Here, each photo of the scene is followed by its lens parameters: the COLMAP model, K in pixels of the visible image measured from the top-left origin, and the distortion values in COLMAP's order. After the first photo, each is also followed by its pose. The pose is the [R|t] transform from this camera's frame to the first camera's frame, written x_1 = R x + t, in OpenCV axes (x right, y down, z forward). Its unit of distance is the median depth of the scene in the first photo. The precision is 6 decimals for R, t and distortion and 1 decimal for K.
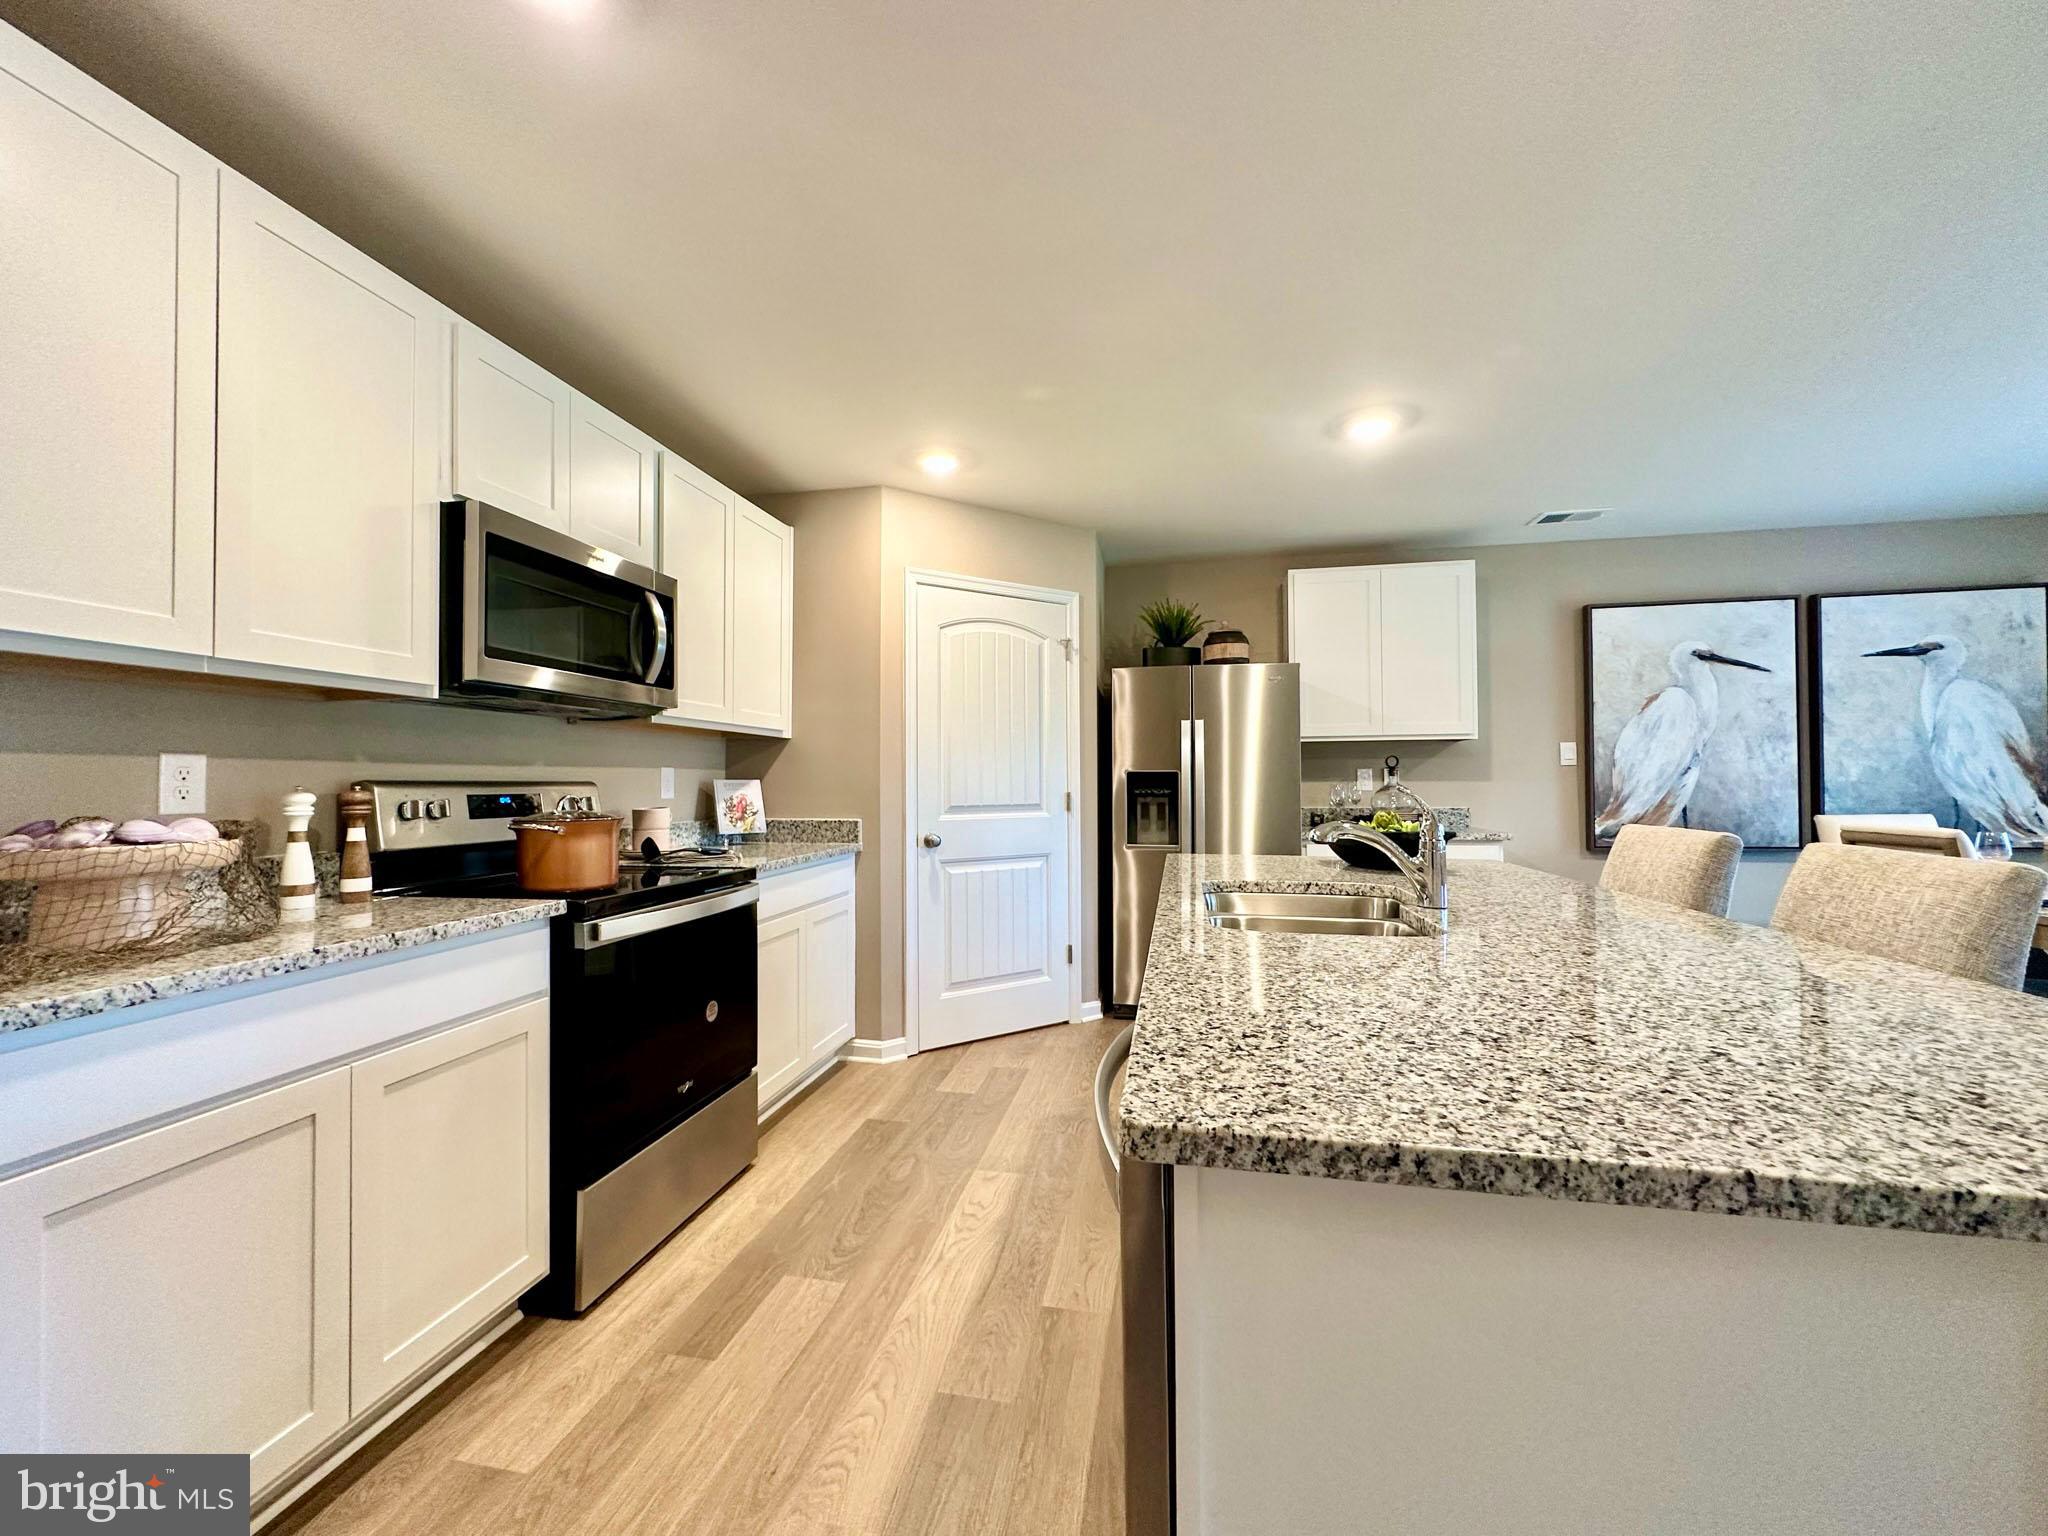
lens RADIAL K [[823.0, 0, 1023.9], [0, 823.0, 771.5], [0, 0, 1]] dist [0.001298, 0.000209]
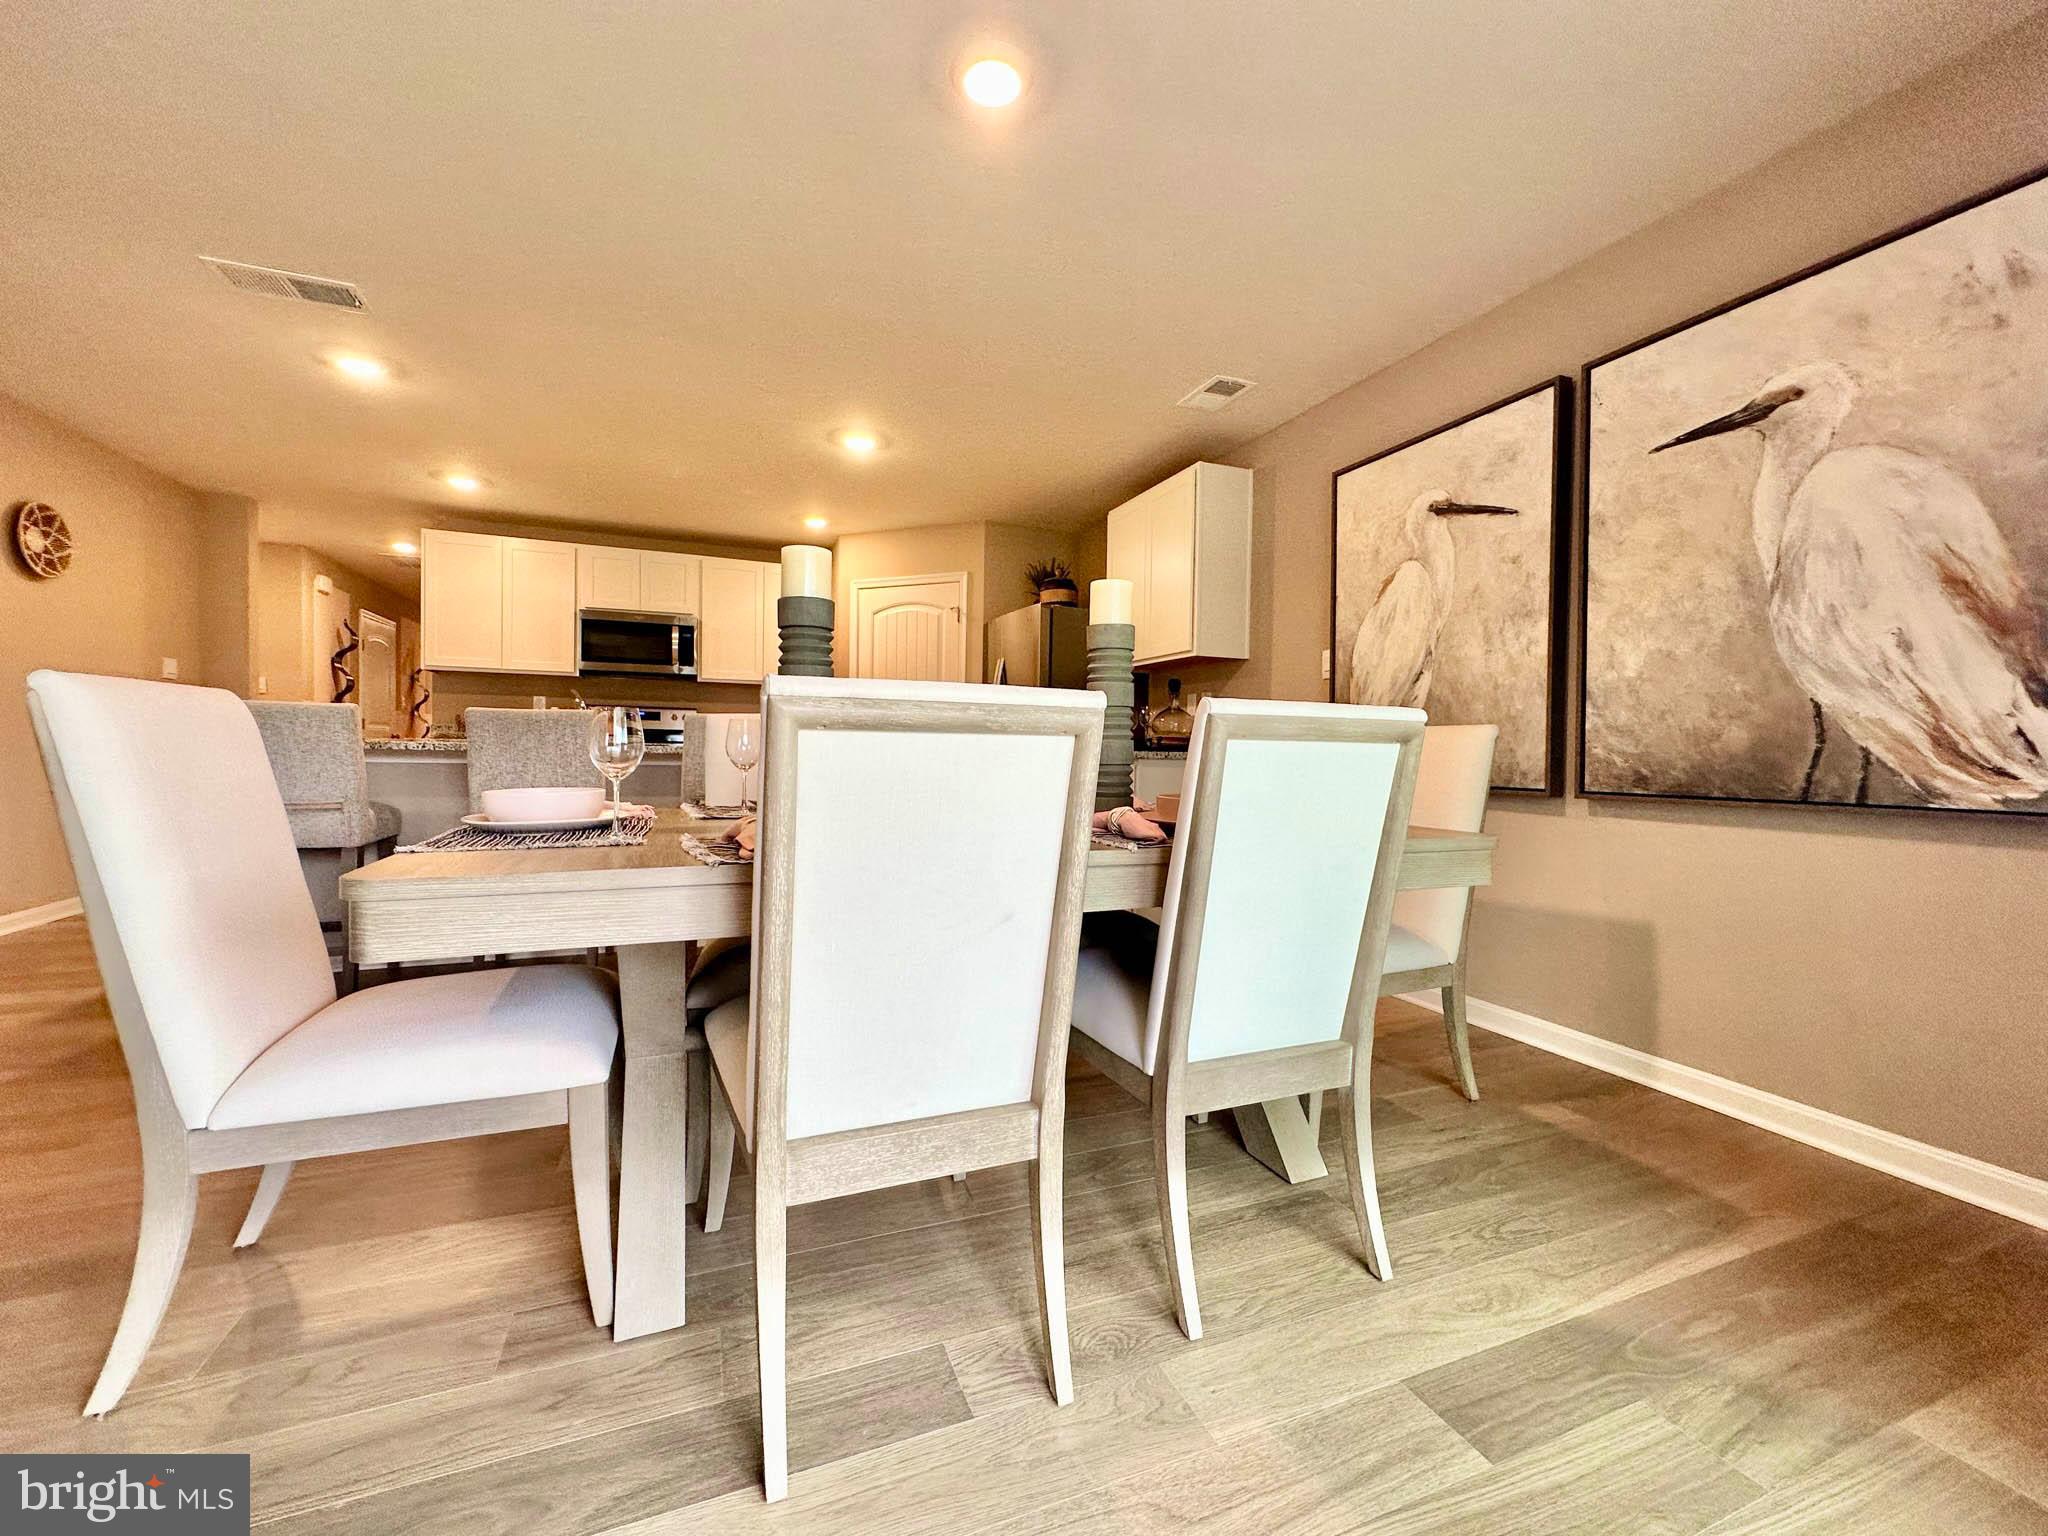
lens RADIAL K [[821.4, 0, 1024.0], [0, 821.4, 768.0], [0, 0, 1]] dist [-0.001305, -0.000124]
pose [[0.544716, 0.034432, -0.837914, 1.295143], [-0.009340, 0.999344, 0.034994, 0.059879], [0.838569, -0.011236, 0.544680, 0.347837]]
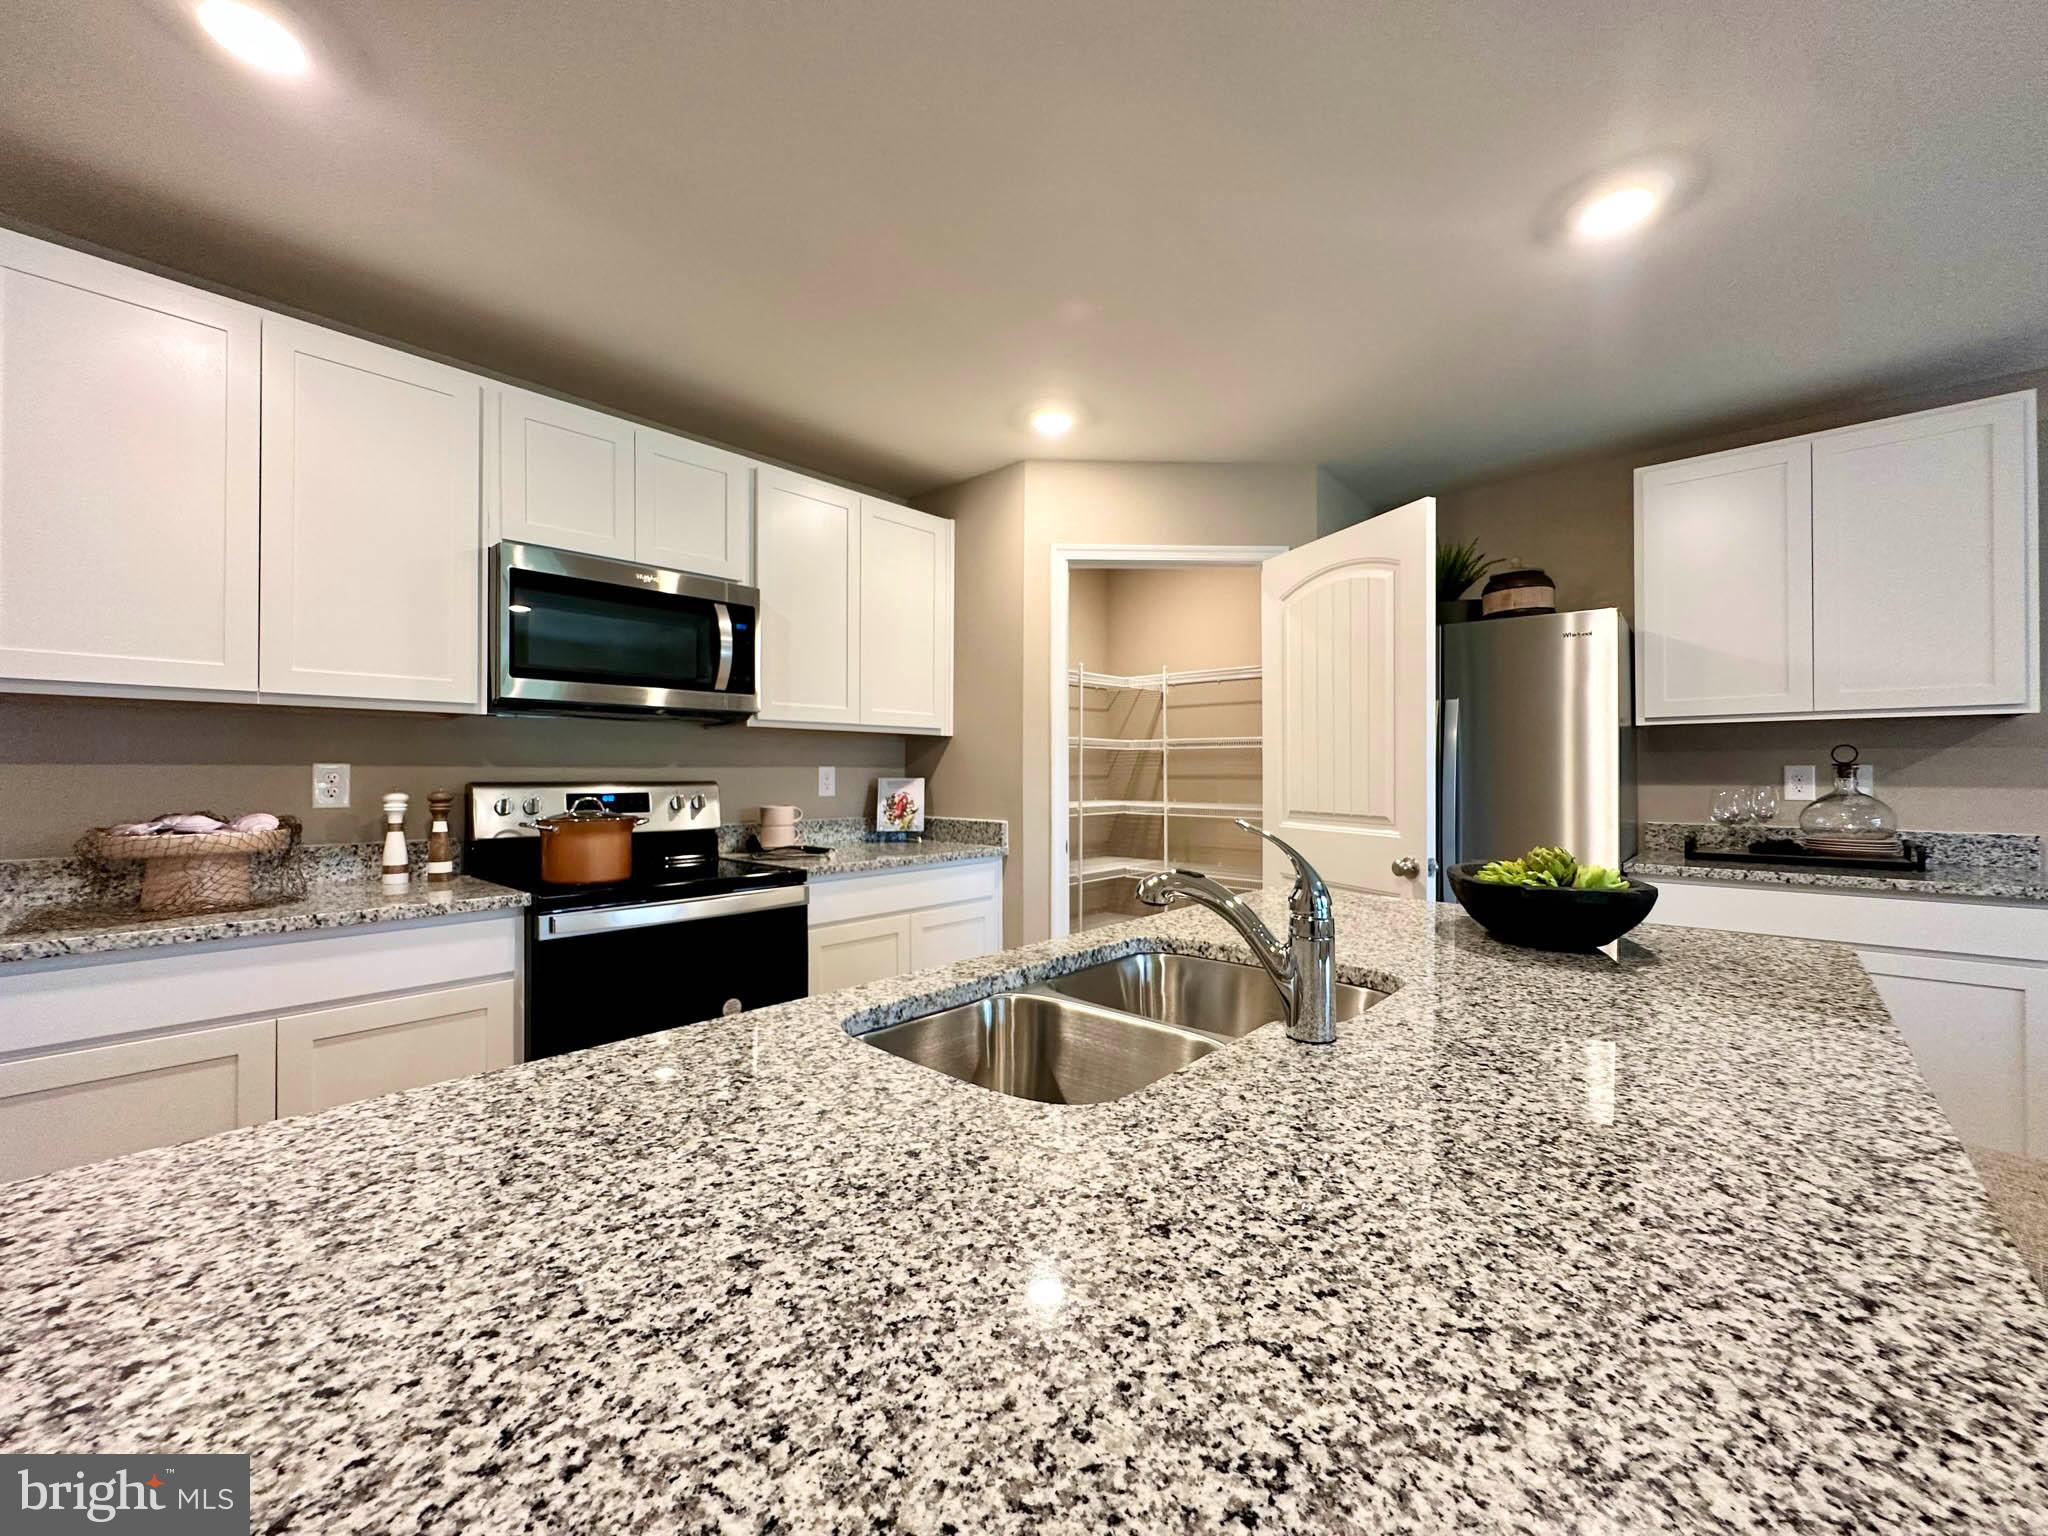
lens RADIAL K [[821.4, 0, 1024.0], [0, 821.4, 768.0], [0, 0, 1]] dist [-0.001305, -0.000124]
pose [[0.855339, 0.002036, -0.518065, 0.268540], [0.002705, 0.999961, 0.008395, -0.009180], [0.518062, -0.008582, 0.855300, 0.185837]]
